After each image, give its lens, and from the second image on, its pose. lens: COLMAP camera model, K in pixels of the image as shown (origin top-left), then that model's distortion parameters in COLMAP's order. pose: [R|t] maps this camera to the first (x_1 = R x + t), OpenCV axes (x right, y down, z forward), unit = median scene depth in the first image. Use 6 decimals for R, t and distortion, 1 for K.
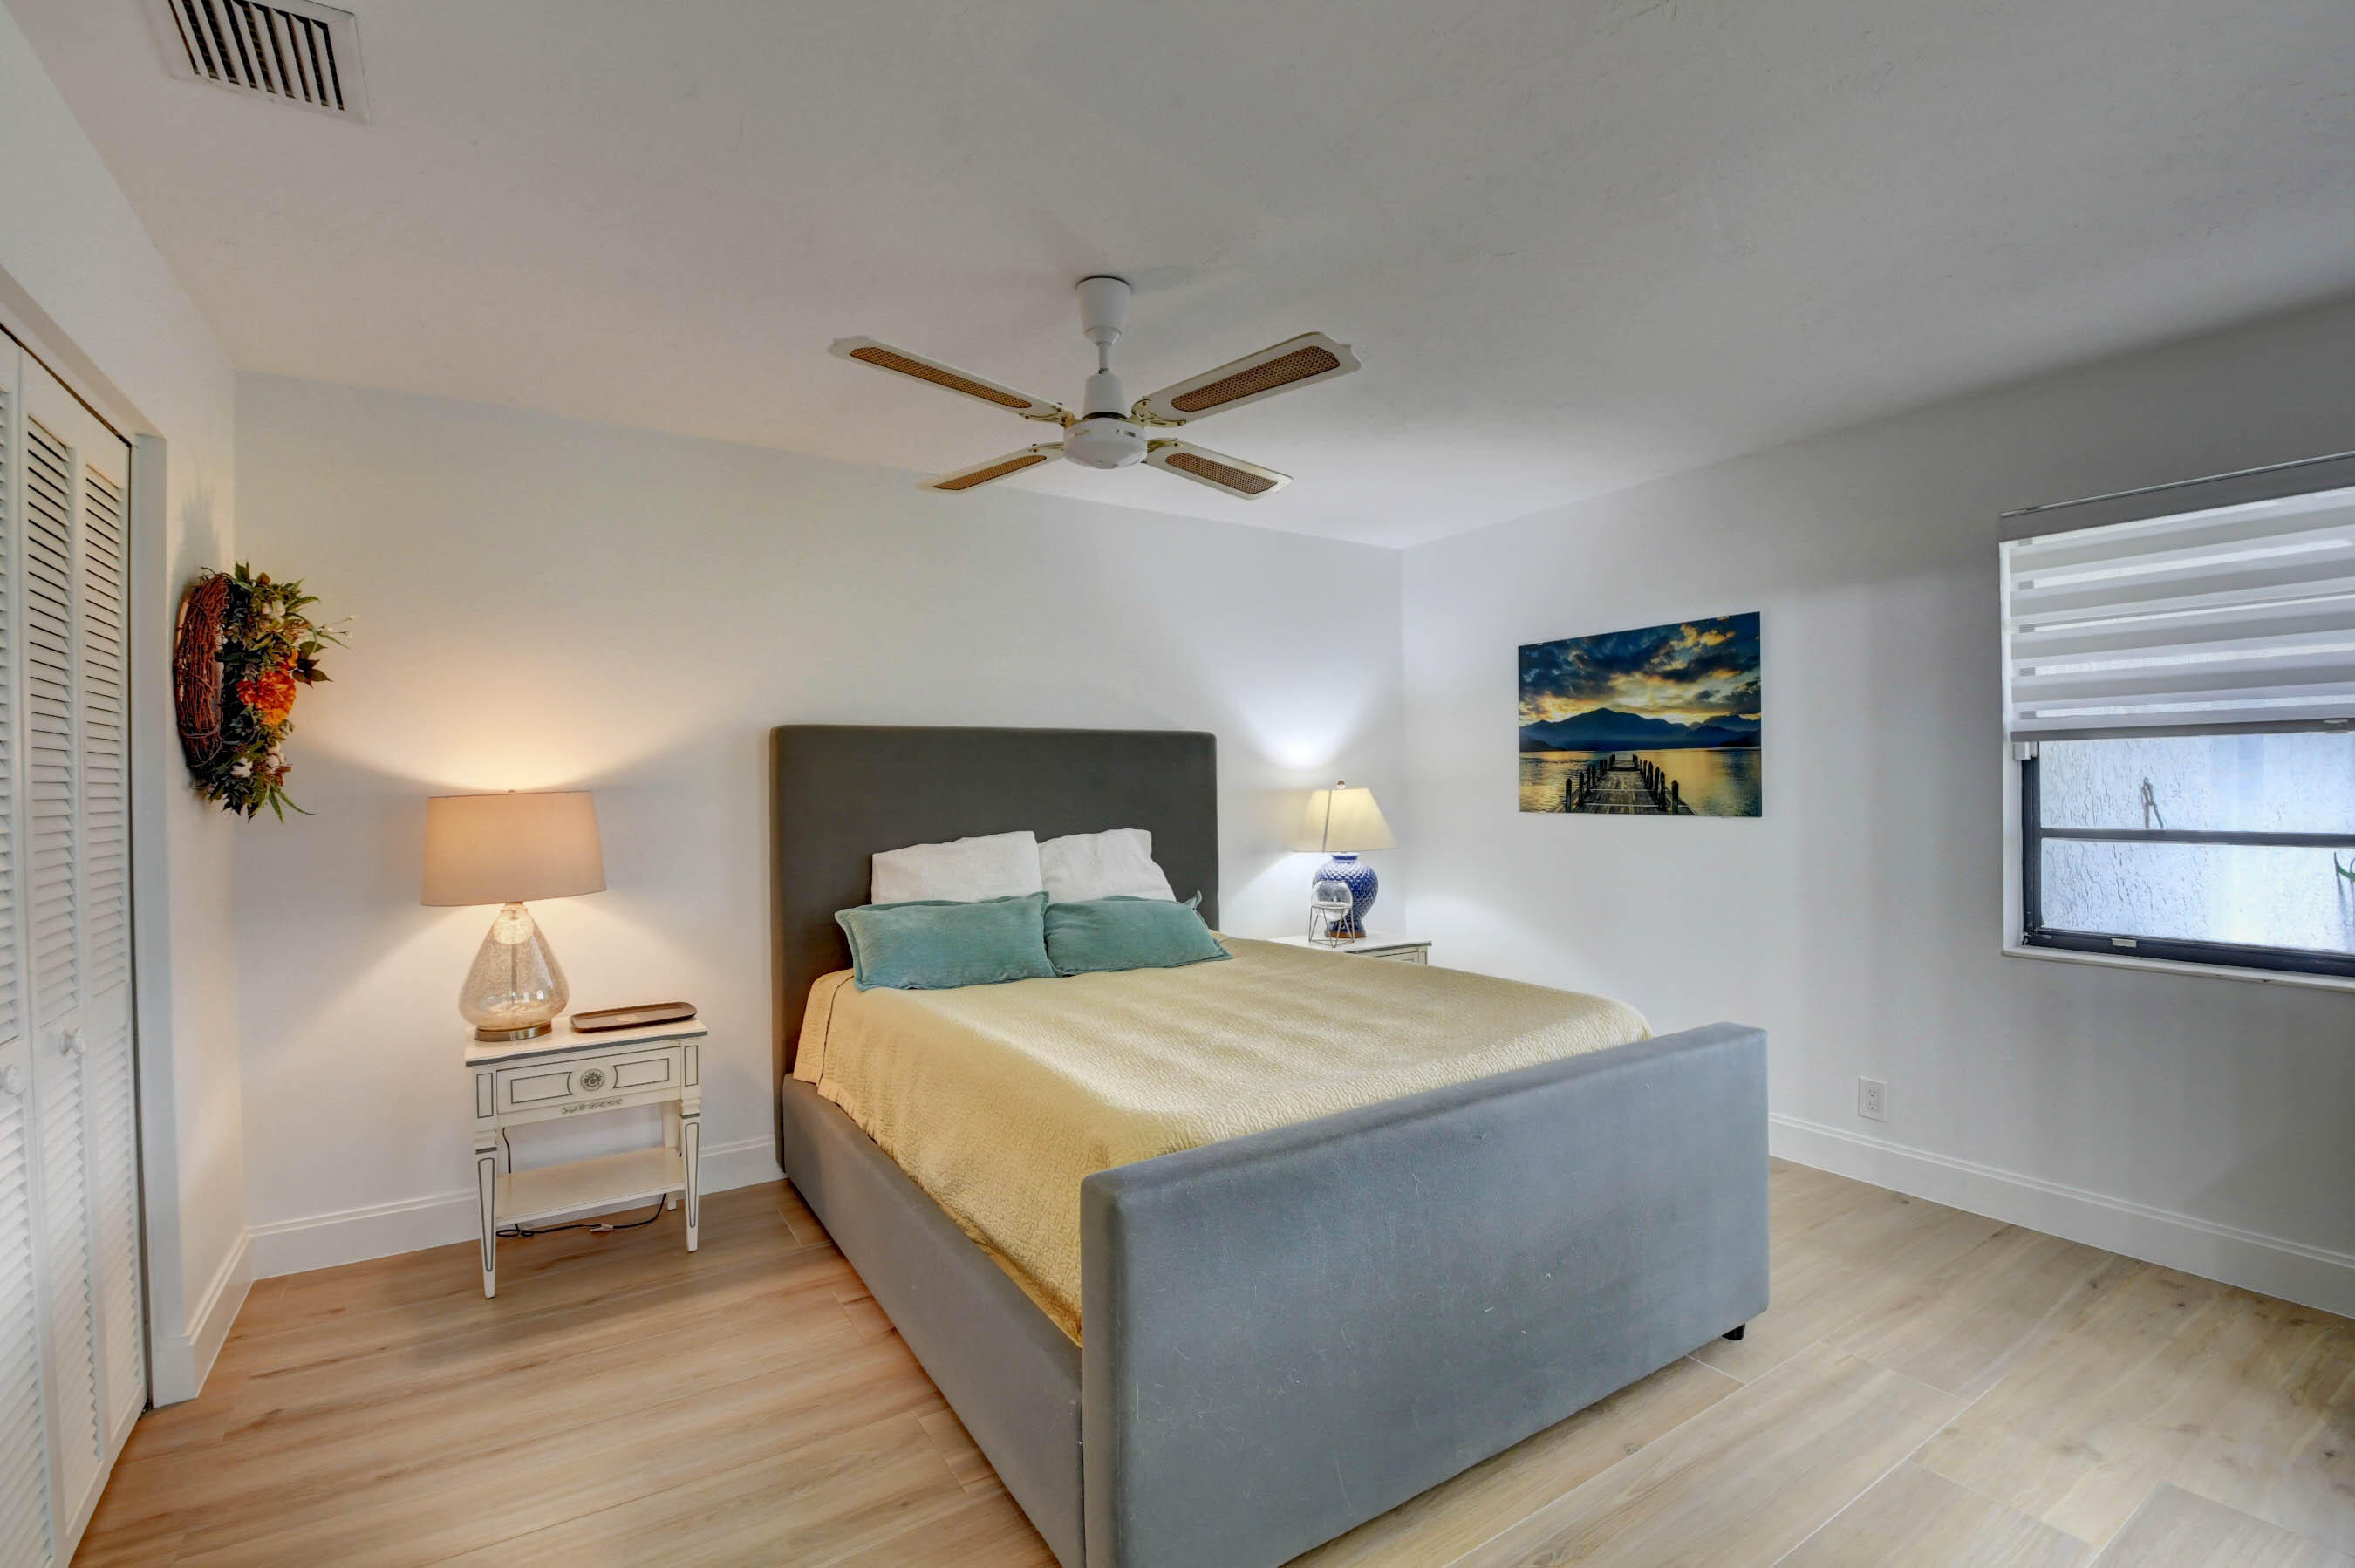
lens RADIAL K [[1037.9, 0, 1166.8], [0, 1037.9, 784.6], [0, 0, 1]] dist [0.017885, -0.027116]
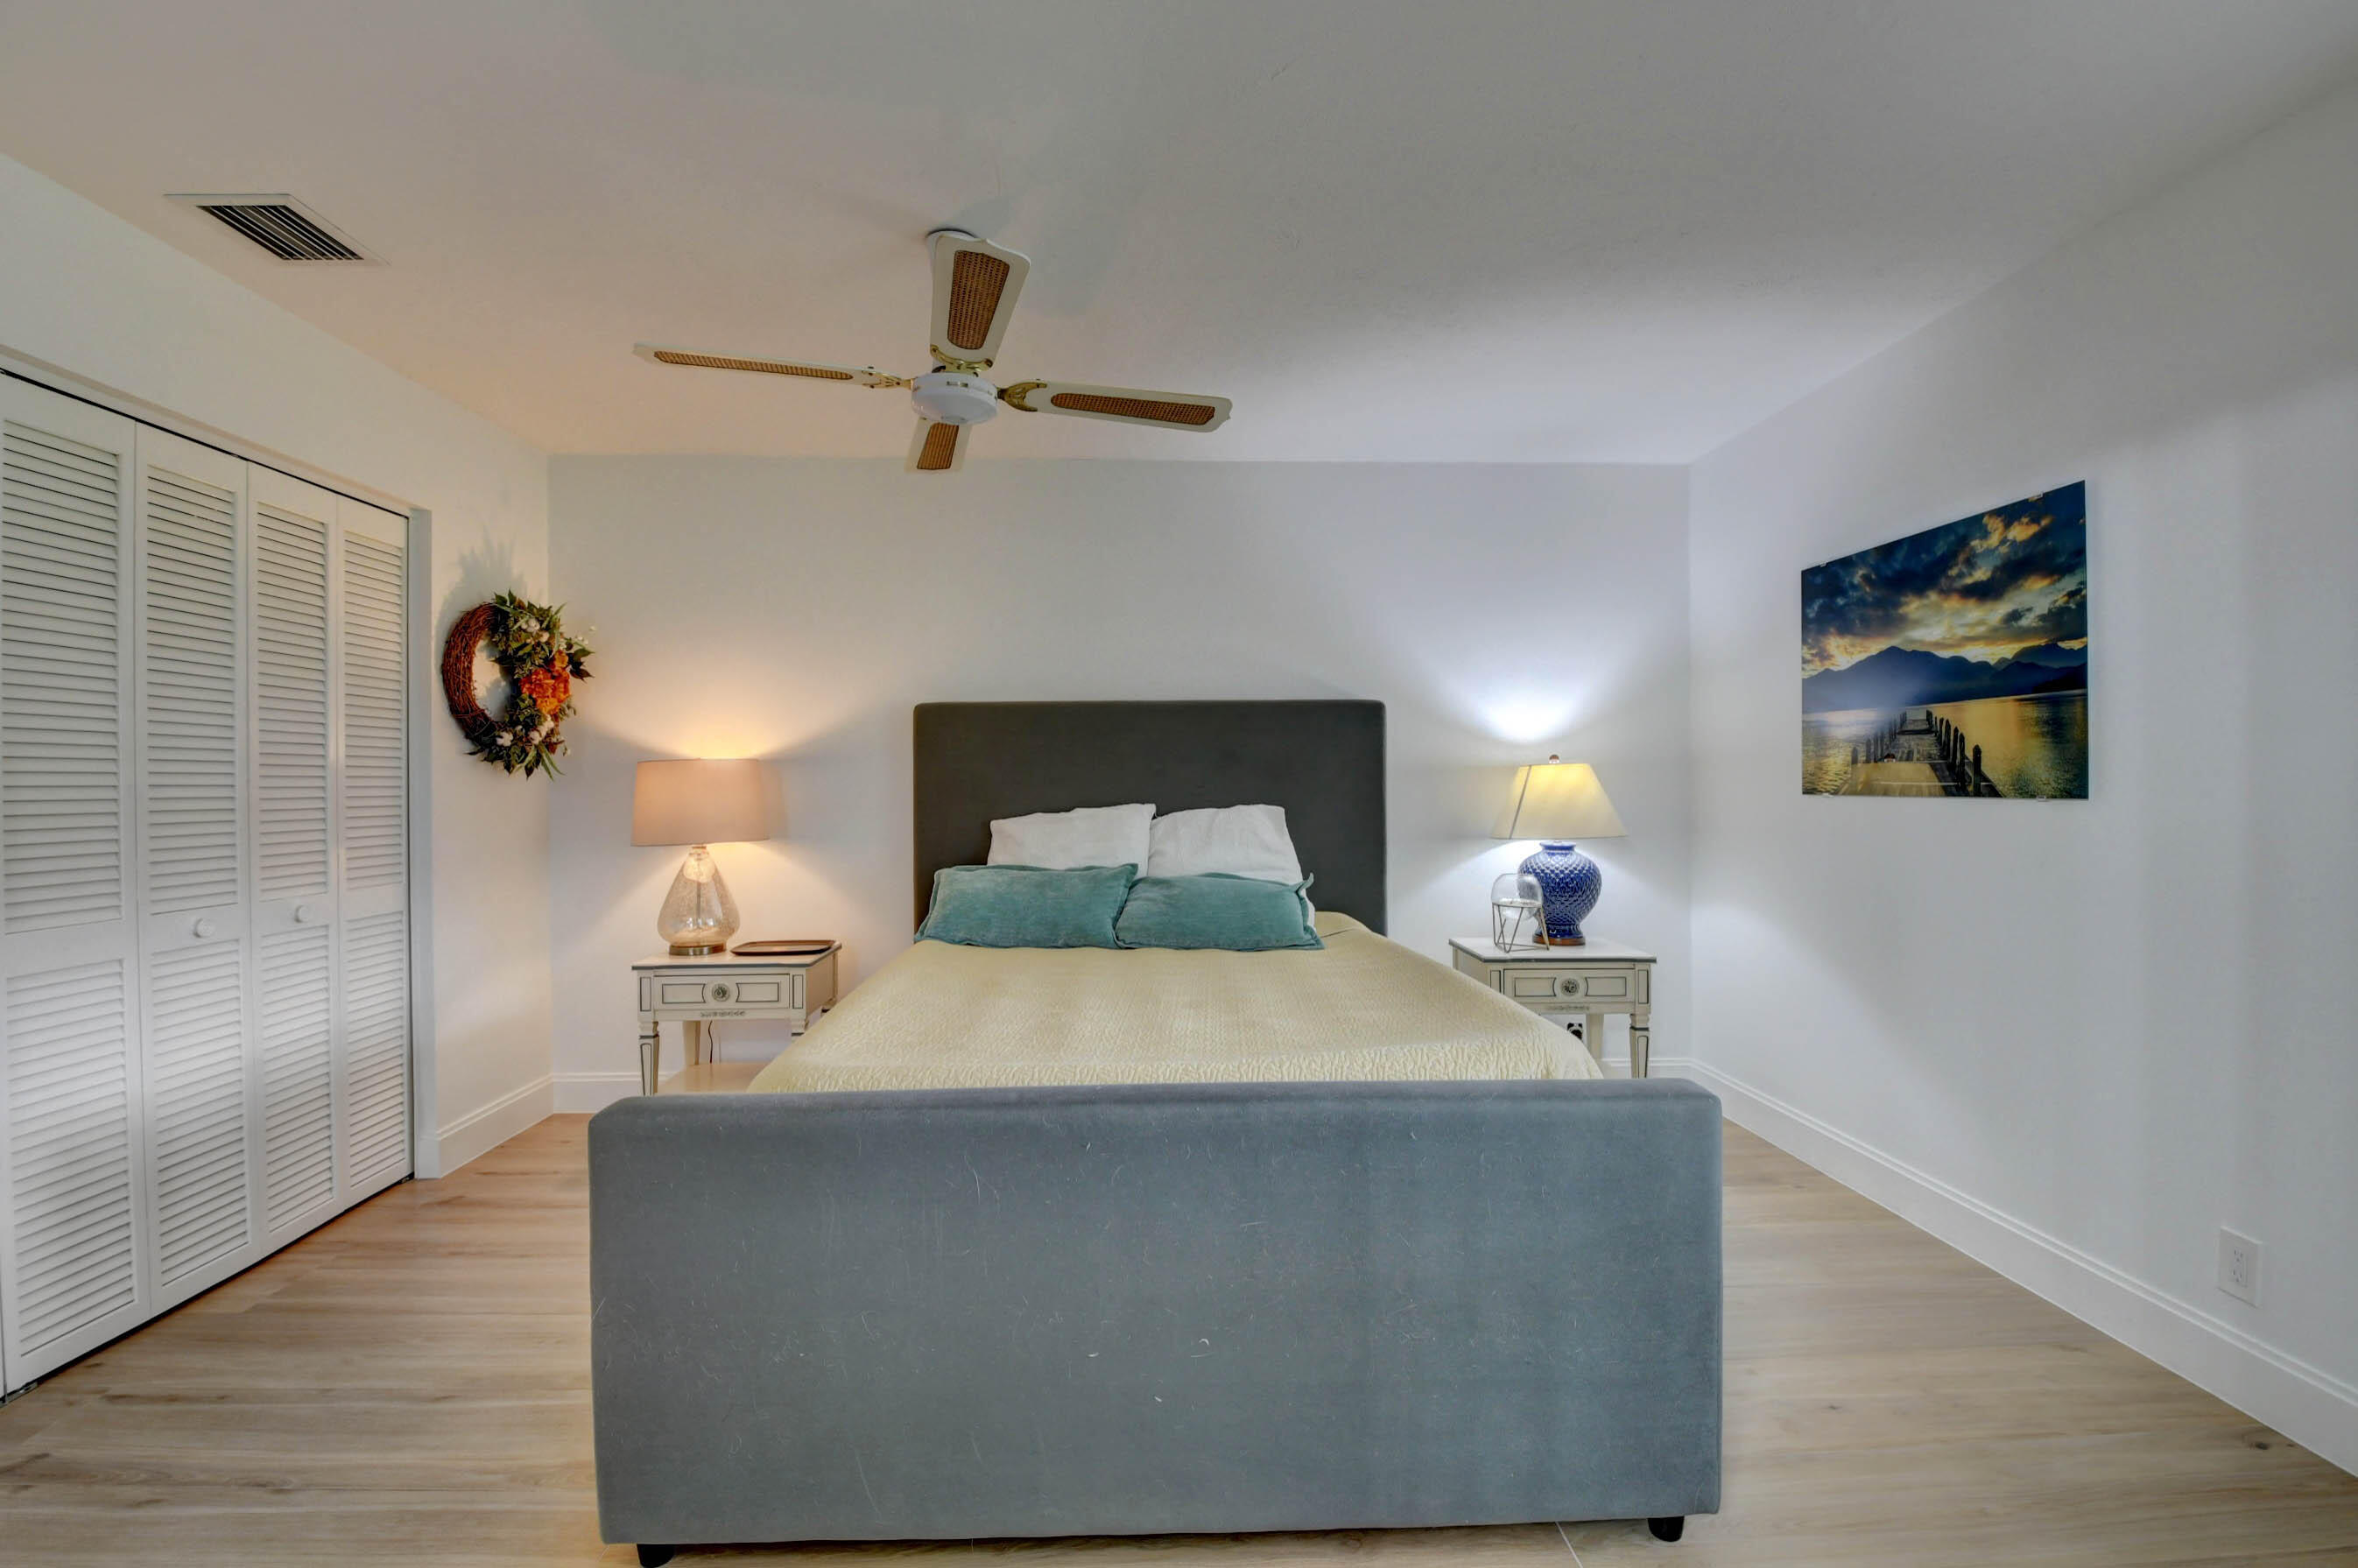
lens RADIAL K [[1039.3, 0, 1168.3], [0, 1039.3, 784.6], [0, 0, 1]] dist [0.017885, -0.027116]
pose [[0.861889, 0.007856, -0.507035, 0.388677], [-0.005194, 0.999964, 0.006663, 0.019934], [0.507070, -0.003109, 0.861900, 0.153476]]
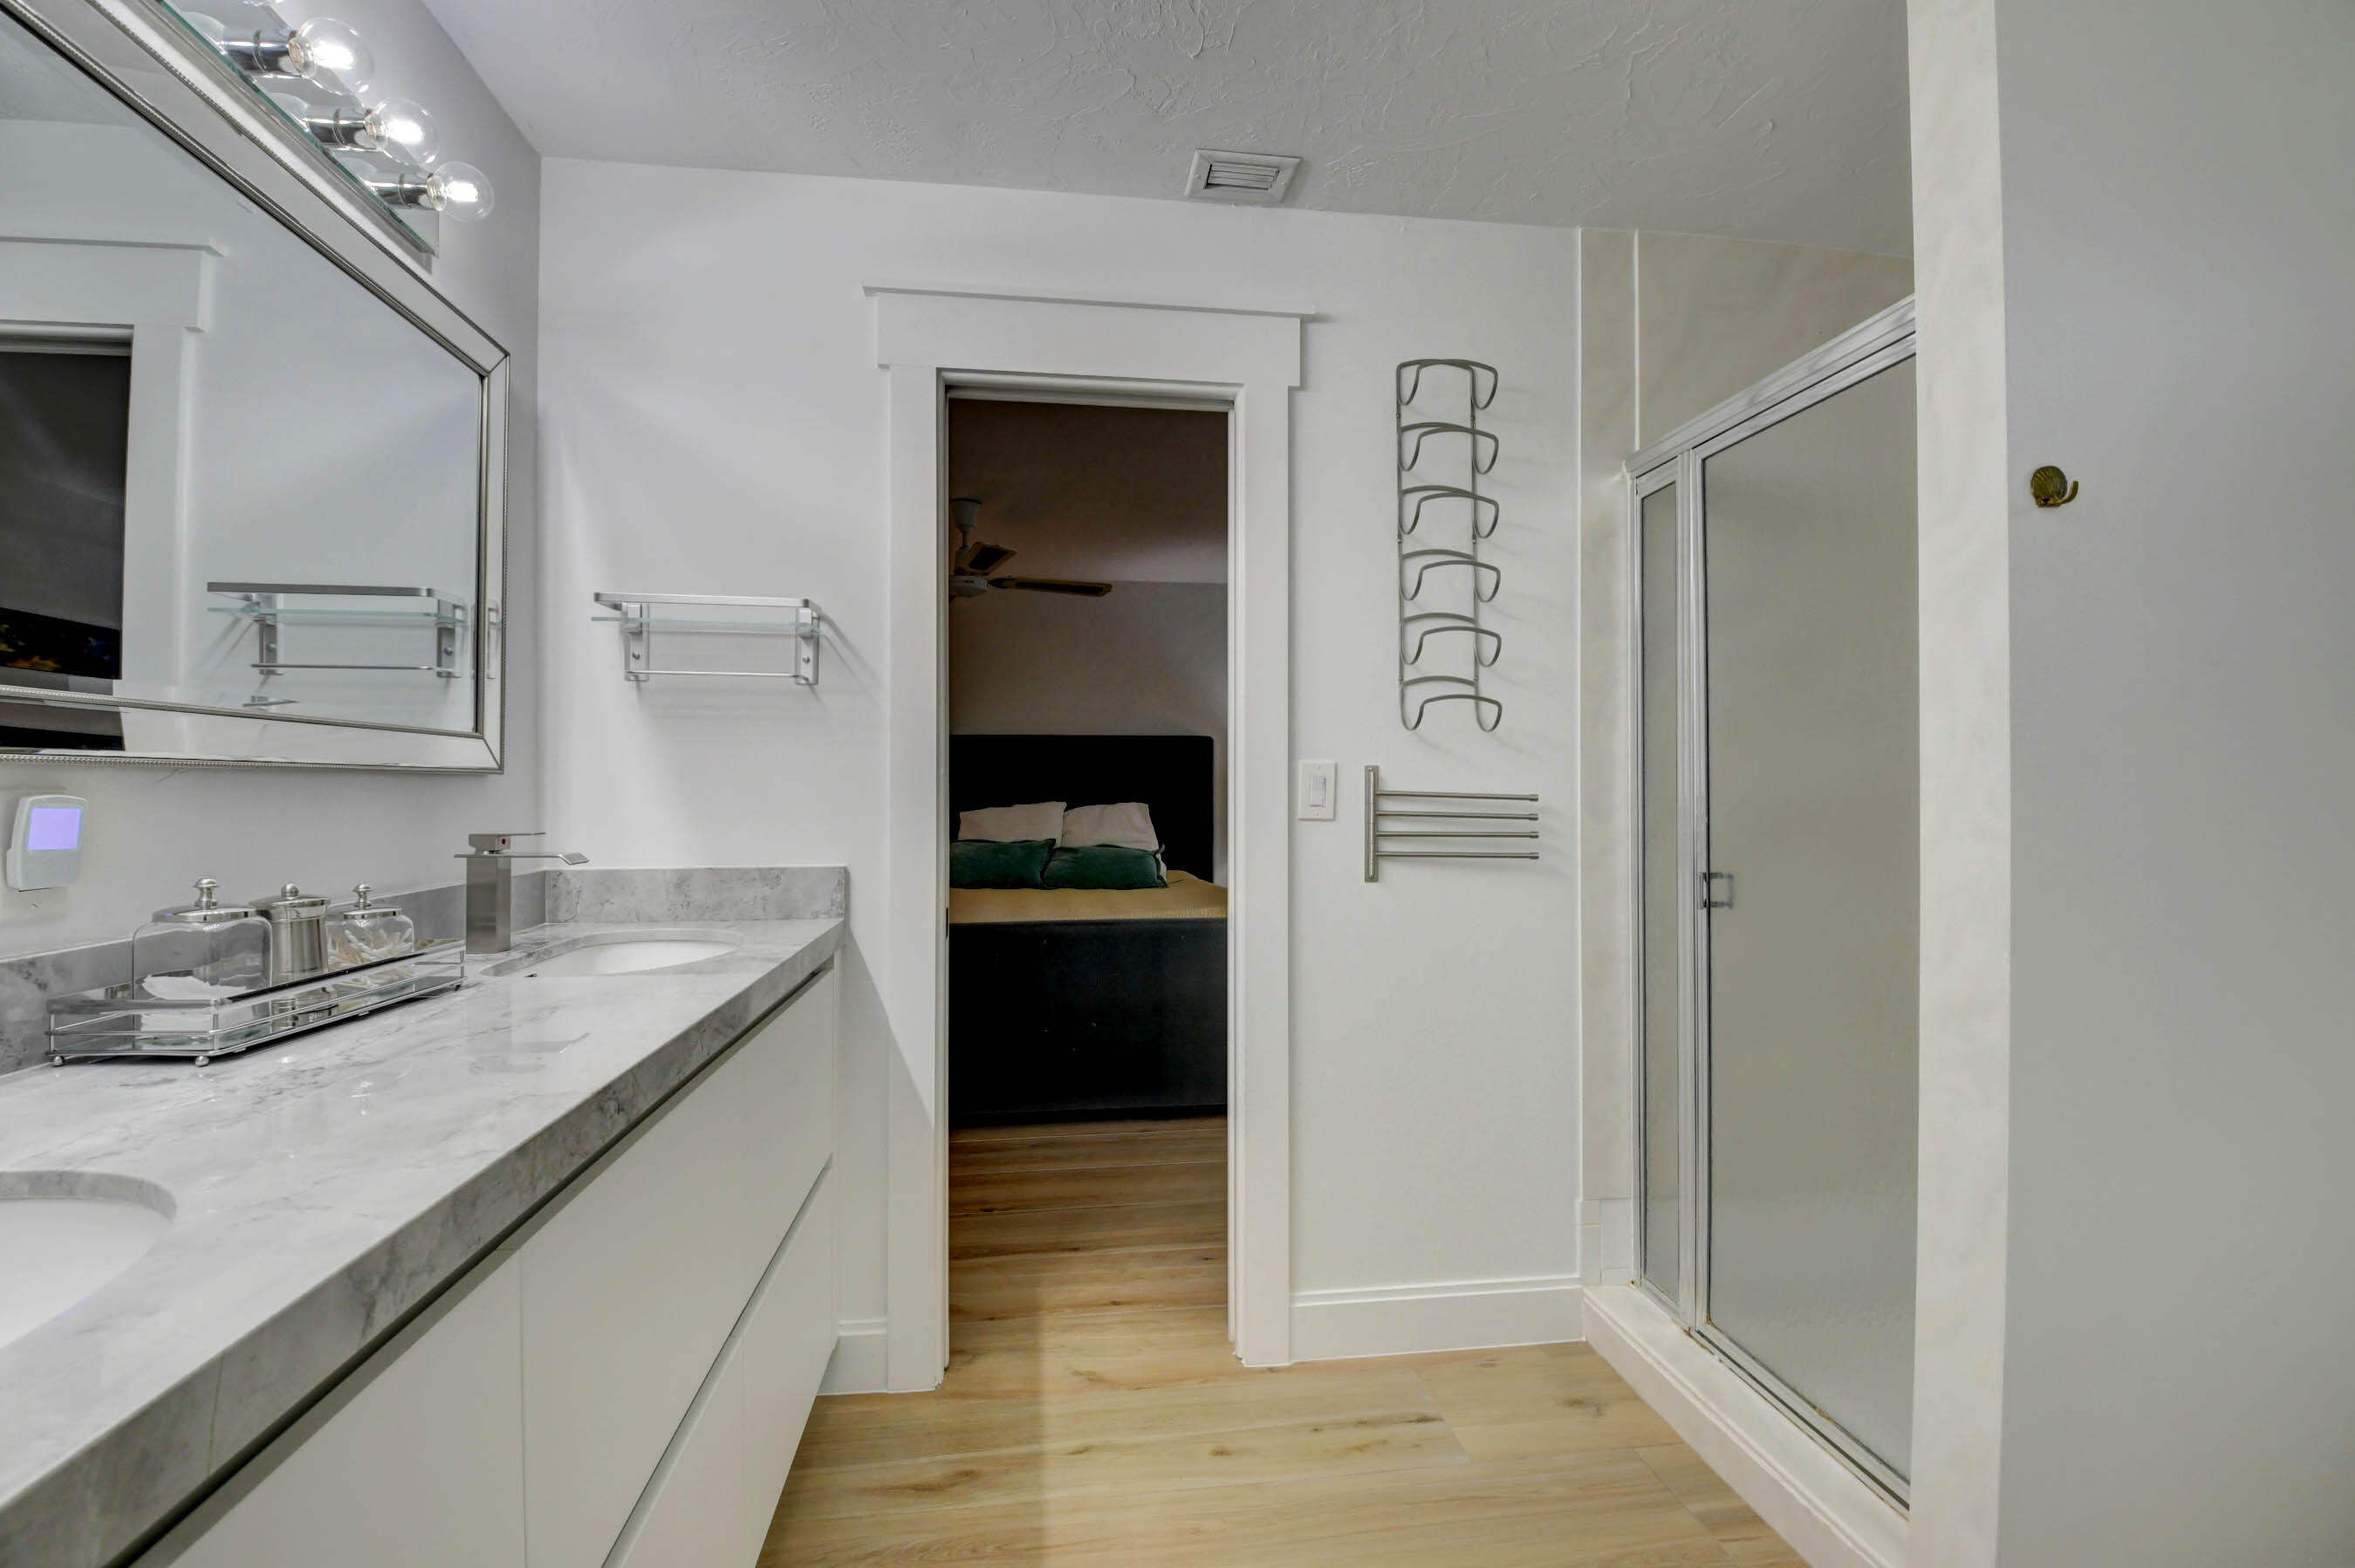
lens RADIAL K [[1038.0, 0, 1166.8], [0, 1038.0, 784.6], [0, 0, 1]] dist [0.017885, -0.027116]
pose [[0.907704, 0.010894, -0.419470, 0.660073], [-0.012674, 0.999919, -0.001458, 0.020028], [0.419420, 0.006640, 0.907768, -0.340351]]
